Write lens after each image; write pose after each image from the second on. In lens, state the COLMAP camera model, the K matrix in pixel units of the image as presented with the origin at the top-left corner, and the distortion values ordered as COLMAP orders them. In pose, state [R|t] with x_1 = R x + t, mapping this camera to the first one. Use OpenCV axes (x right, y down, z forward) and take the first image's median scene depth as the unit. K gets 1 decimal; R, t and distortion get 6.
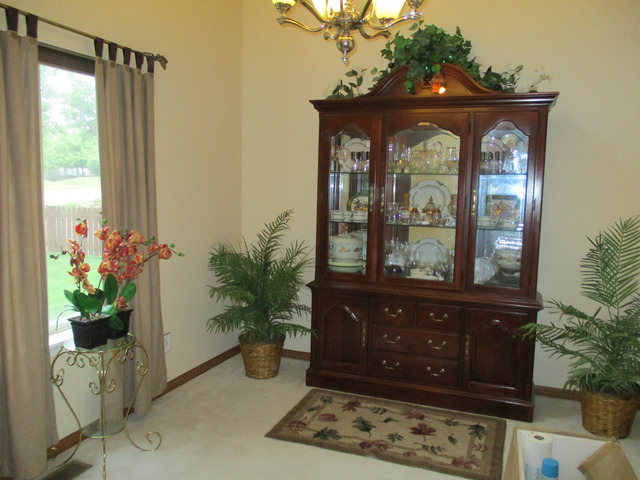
lens RADIAL K [[521.2, 0, 323.8], [0, 521.2, 242.9], [0, 0, 1]] dist [-0.055591, -0.009922]
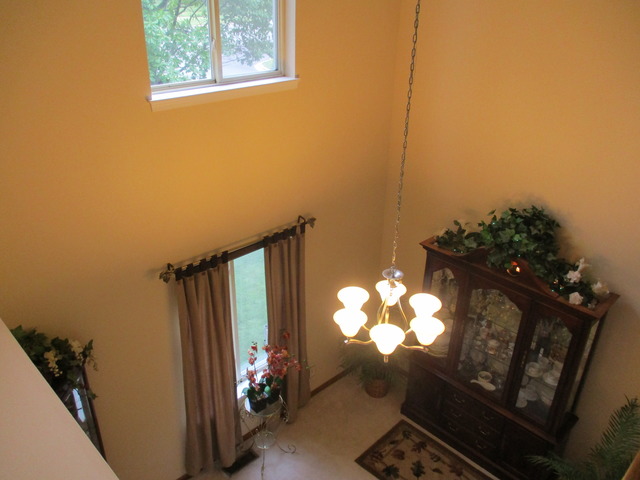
lens RADIAL K [[521.2, 0, 317.7], [0, 521.2, 240.6], [0, 0, 1]] dist [-0.055591, -0.009922]
pose [[0.910109, 0.180349, -0.373063, 0.254894], [-0.051575, 0.942617, 0.329867, -0.790137], [0.411147, -0.280974, 0.867186, -0.268301]]
